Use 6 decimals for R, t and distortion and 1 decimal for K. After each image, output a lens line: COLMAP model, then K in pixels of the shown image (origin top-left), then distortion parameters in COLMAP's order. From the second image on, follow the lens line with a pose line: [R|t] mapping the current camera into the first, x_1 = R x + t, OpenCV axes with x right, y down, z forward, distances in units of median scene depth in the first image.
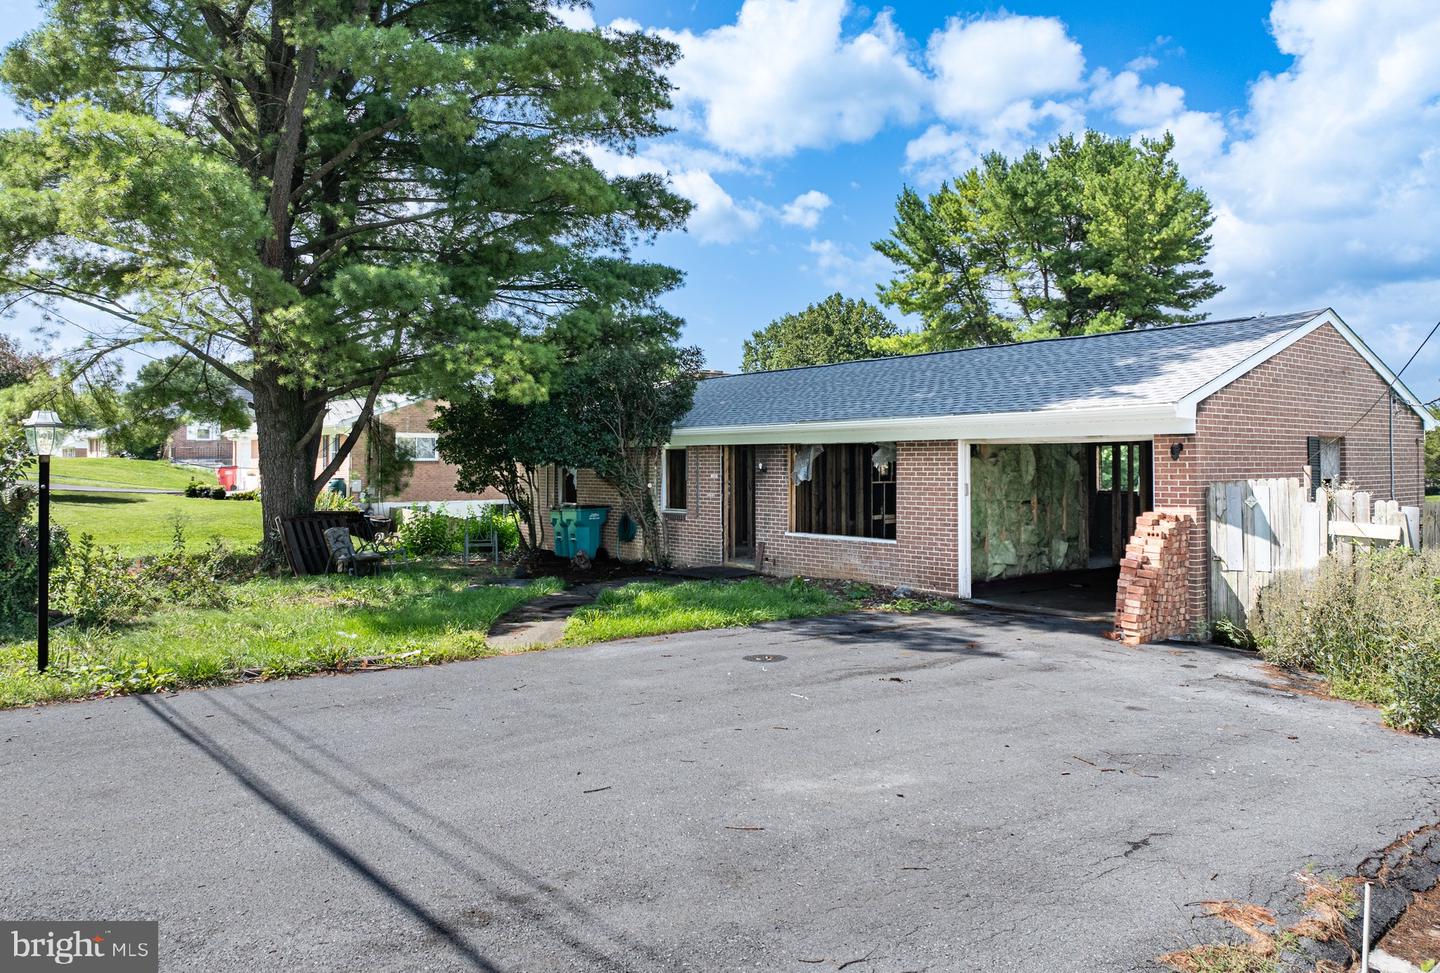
lens RADIAL K [[1050.2, 0, 717.4], [0, 1050.2, 443.5], [0, 0, 1]] dist [-0.024389, -0.004642]
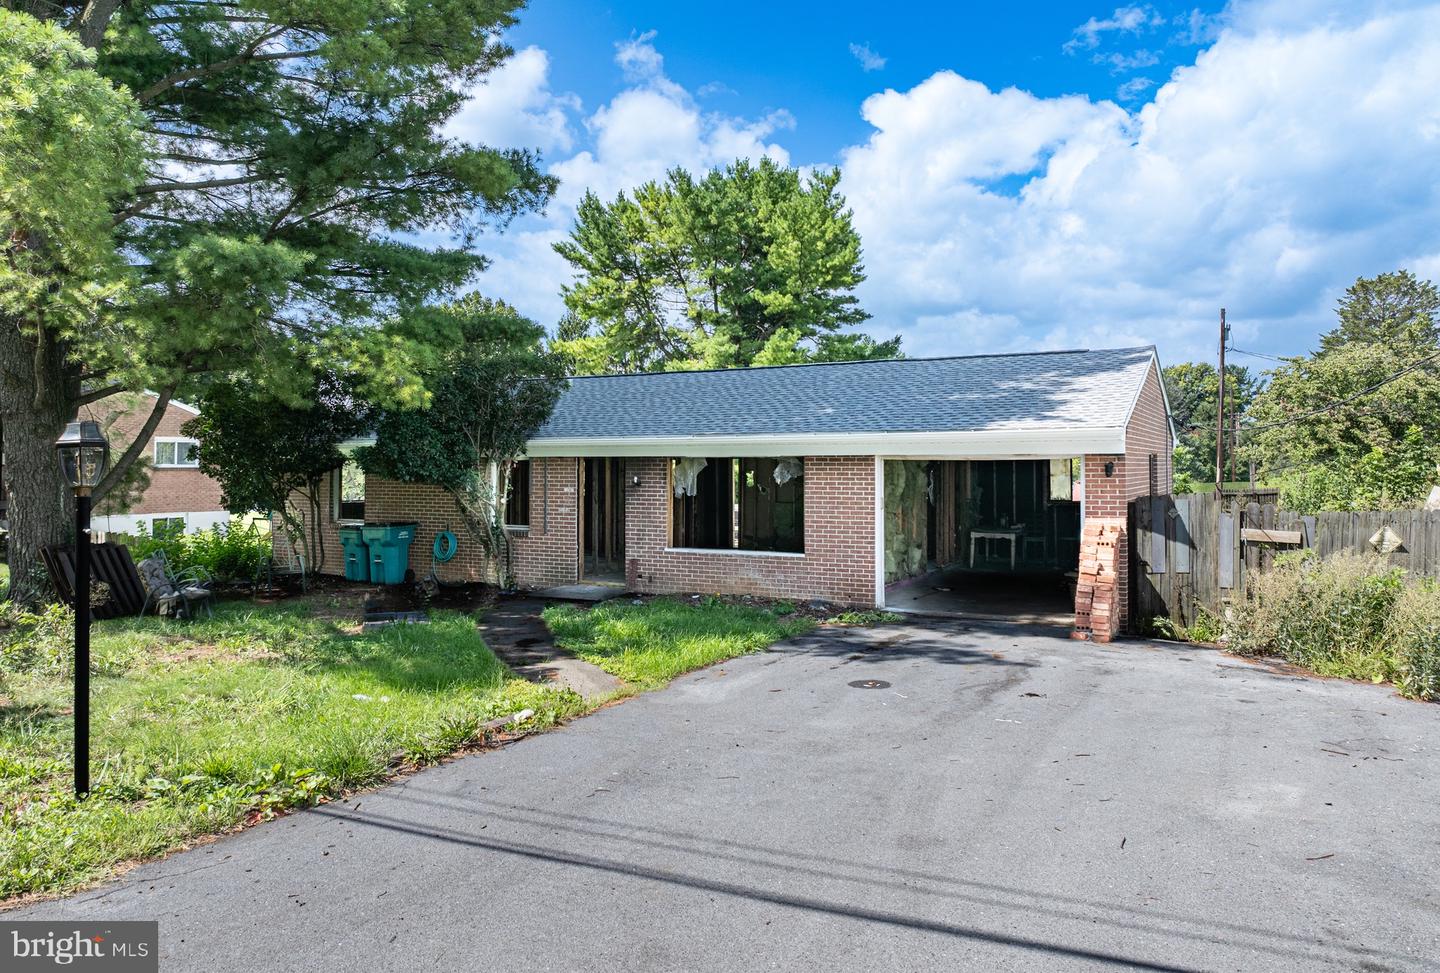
lens RADIAL K [[1050.2, 0, 717.4], [0, 1050.2, 443.5], [0, 0, 1]] dist [-0.024389, -0.004642]
pose [[0.915700, 0.008642, 0.401770, -0.267309], [-0.008163, 0.999962, -0.002904, -0.009082], [-0.401780, -0.000620, 0.915736, 0.087111]]
